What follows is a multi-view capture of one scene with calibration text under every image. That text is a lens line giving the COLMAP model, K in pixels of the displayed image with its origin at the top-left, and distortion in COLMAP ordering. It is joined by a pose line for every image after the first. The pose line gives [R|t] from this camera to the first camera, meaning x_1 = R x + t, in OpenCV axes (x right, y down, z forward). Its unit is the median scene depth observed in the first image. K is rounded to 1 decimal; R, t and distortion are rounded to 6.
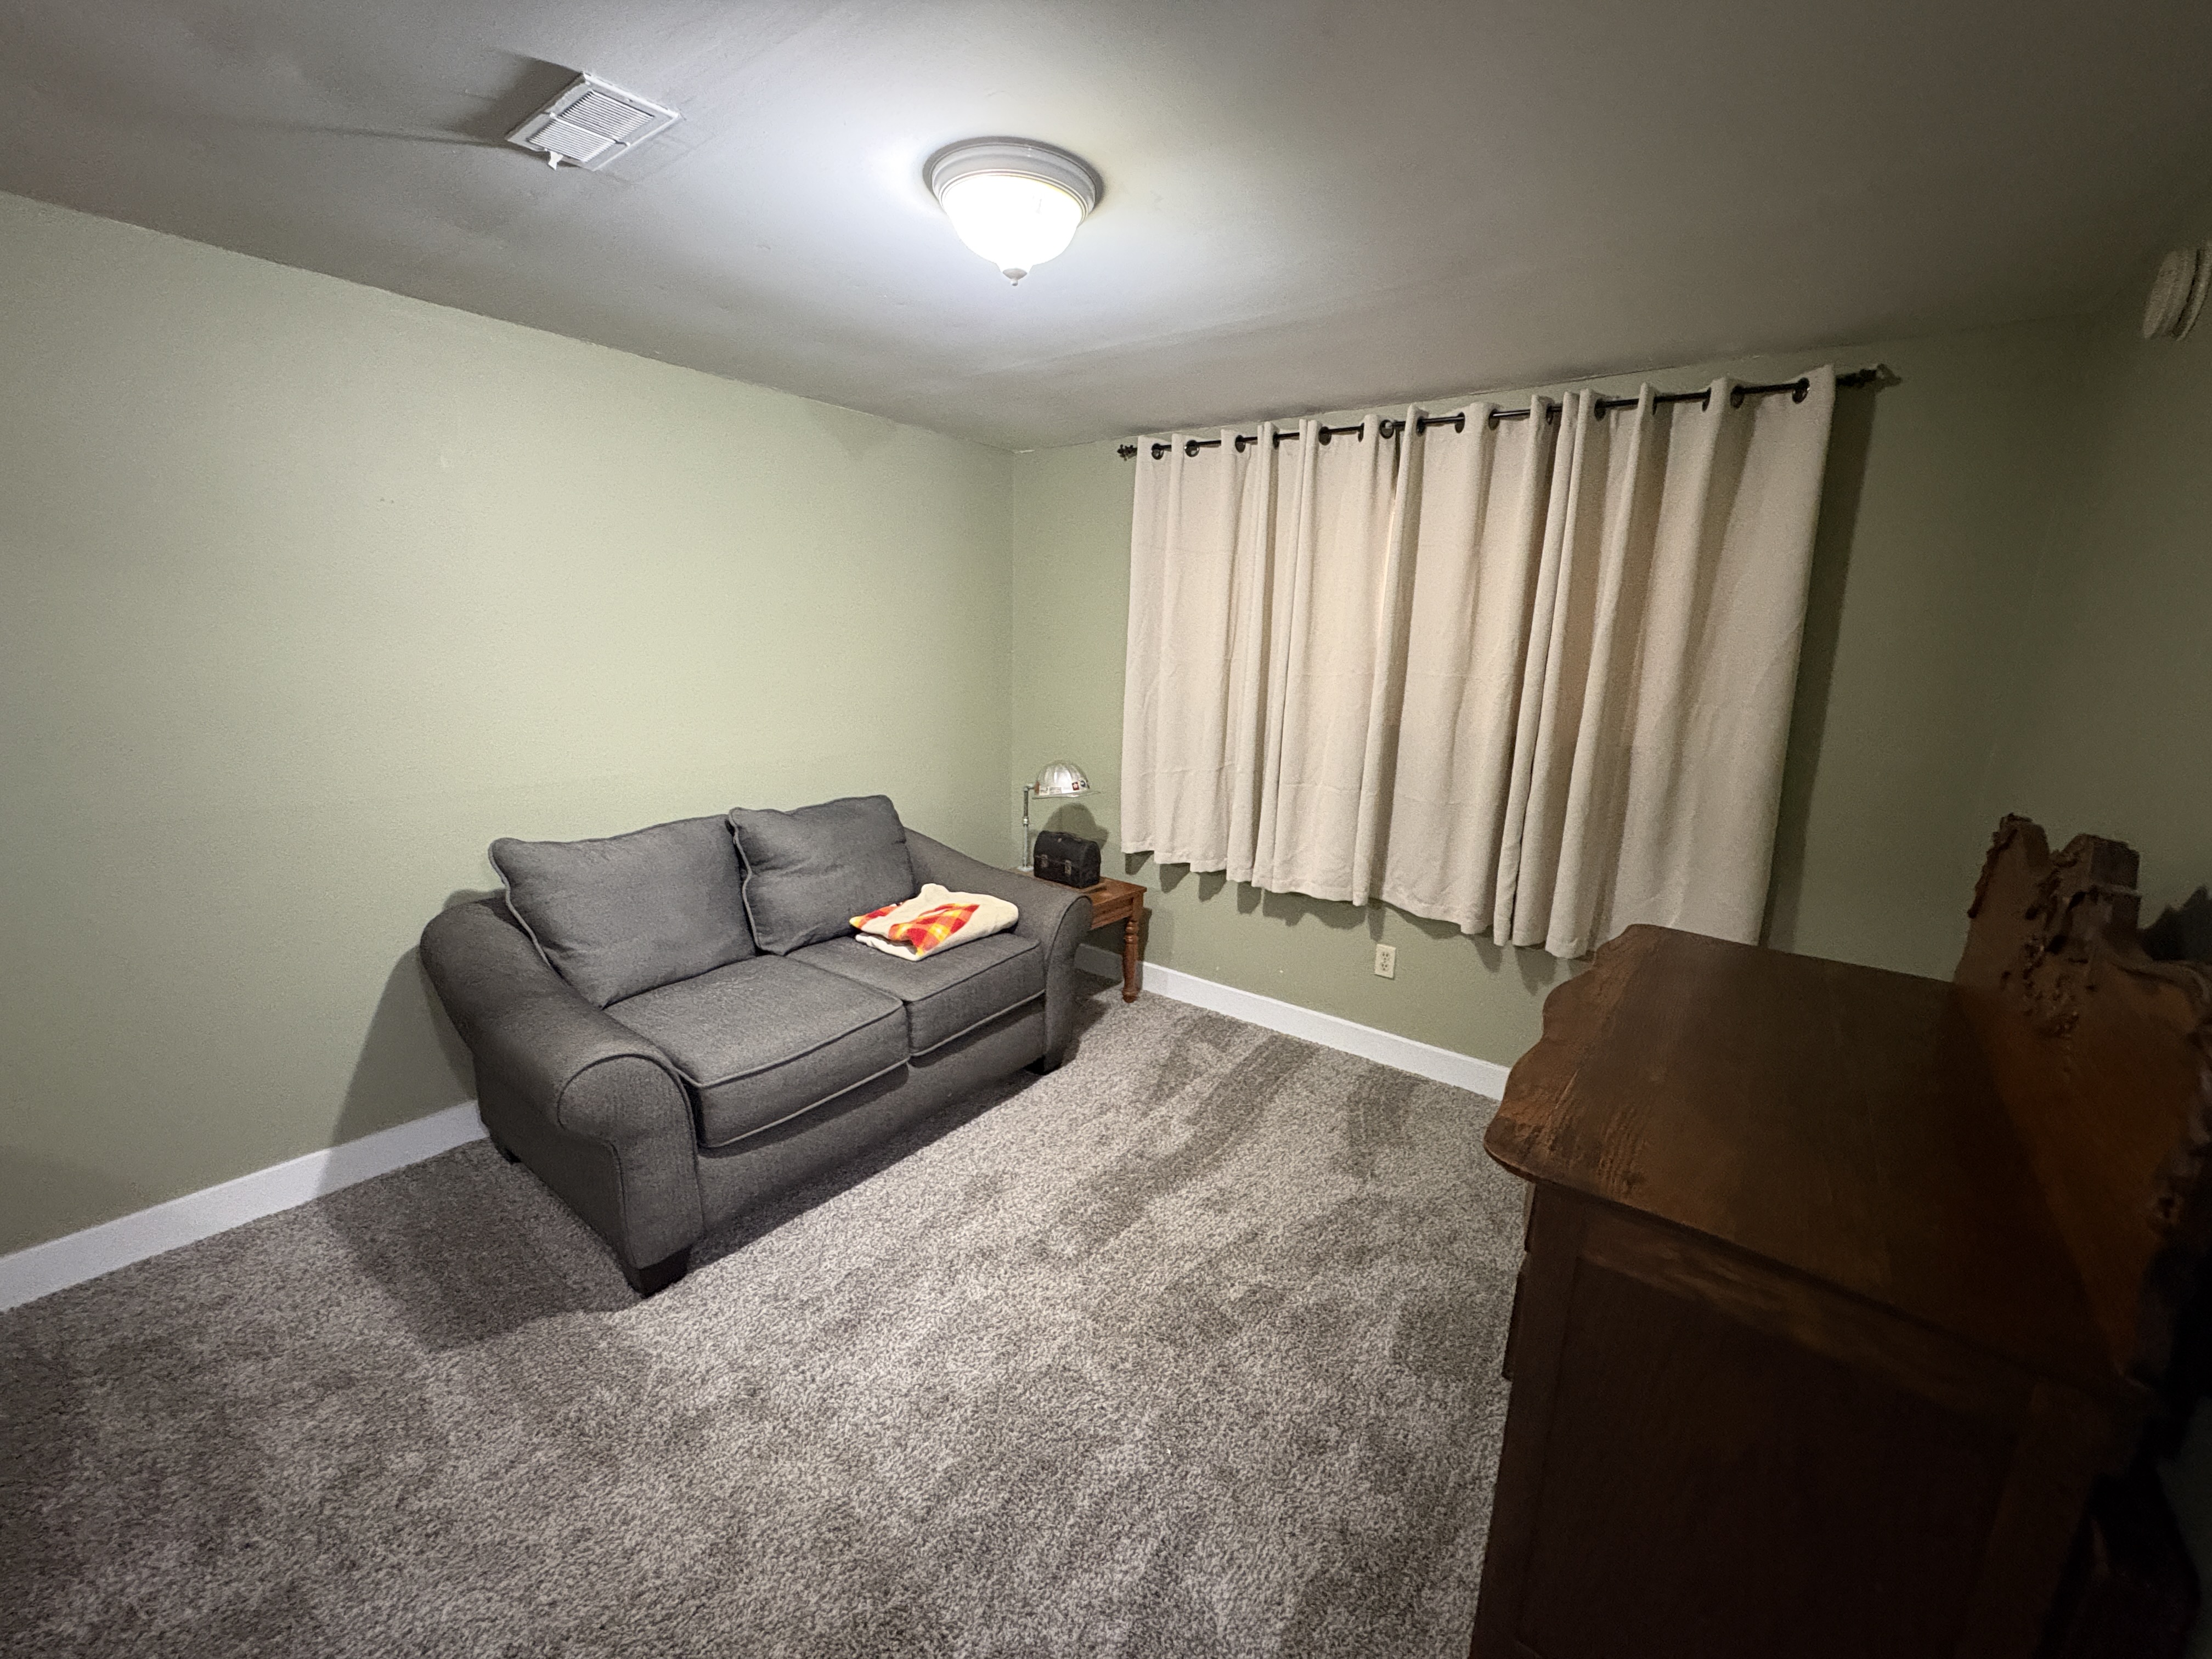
lens RADIAL K [[883.5, 0, 1106.5], [0, 883.5, 828.9], [0, 0, 1]] dist [-0.001772, 0.001232]
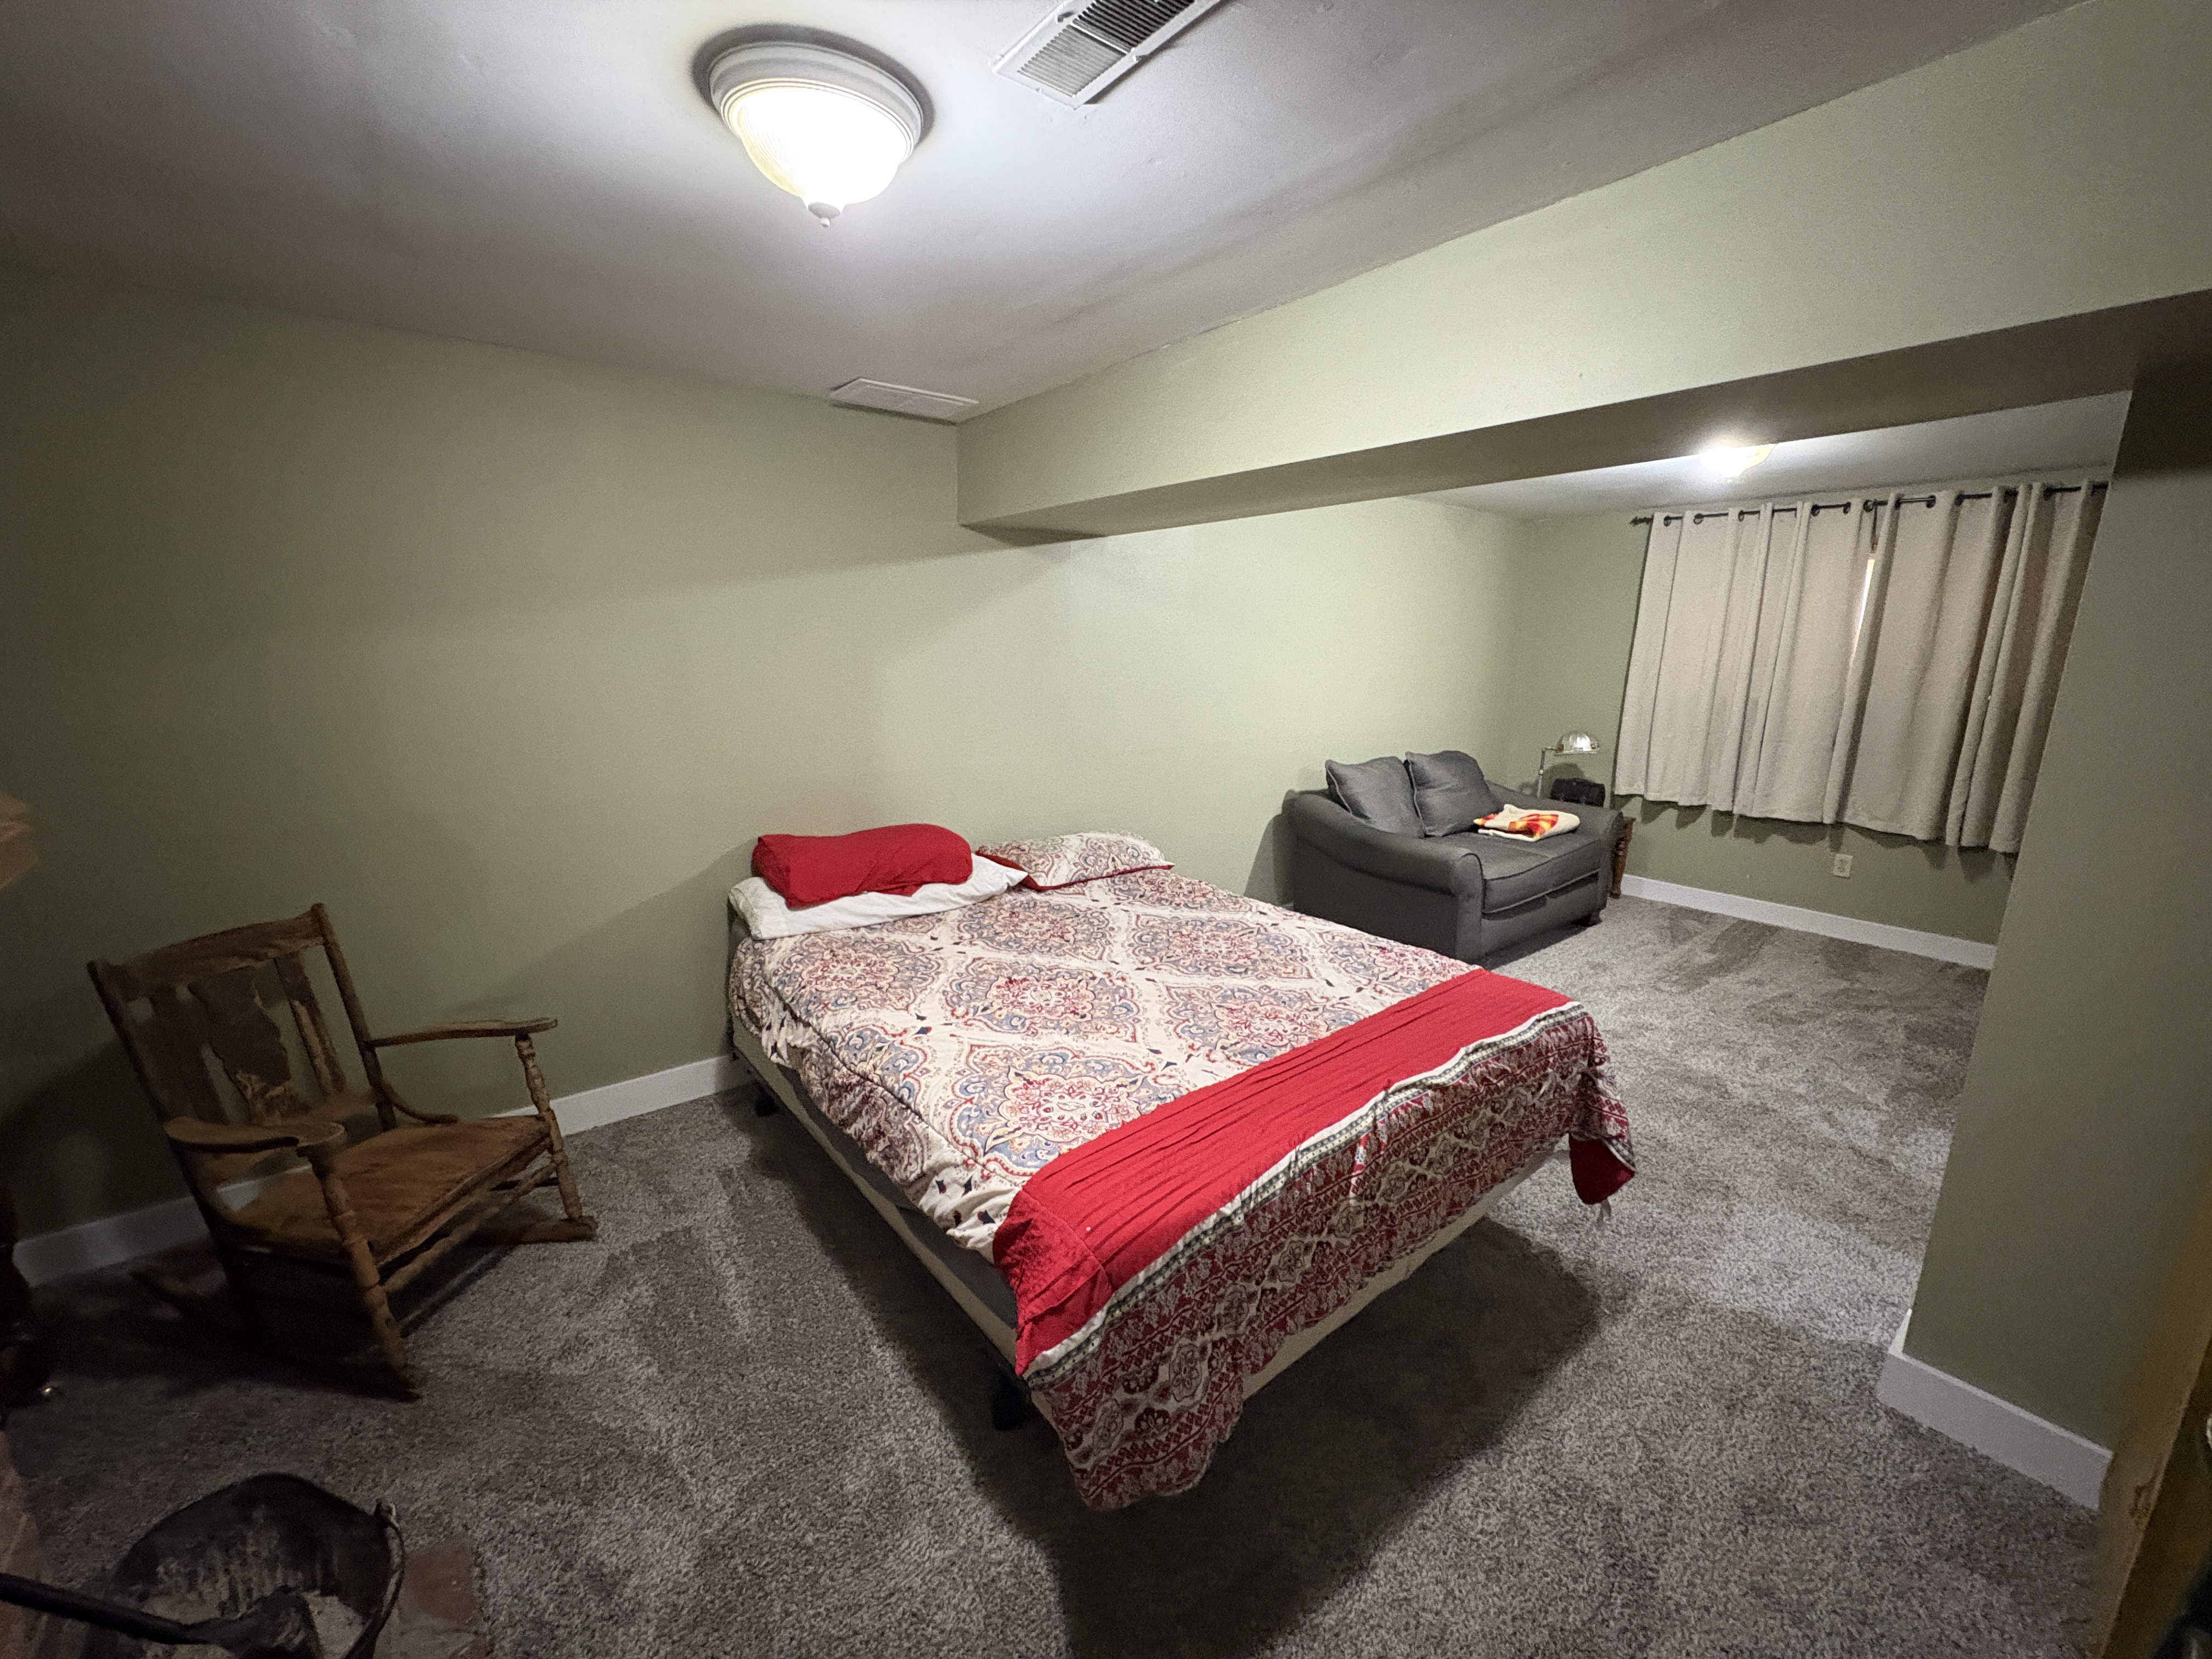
lens RADIAL K [[883.5, 0, 1103.6], [0, 883.5, 828.0], [0, 0, 1]] dist [-0.001772, 0.001232]
pose [[0.969486, 0.028685, -0.243461, -0.550367], [-0.030962, 0.999505, -0.005533, 0.145382], [0.243182, 0.012903, 0.969895, -0.756390]]
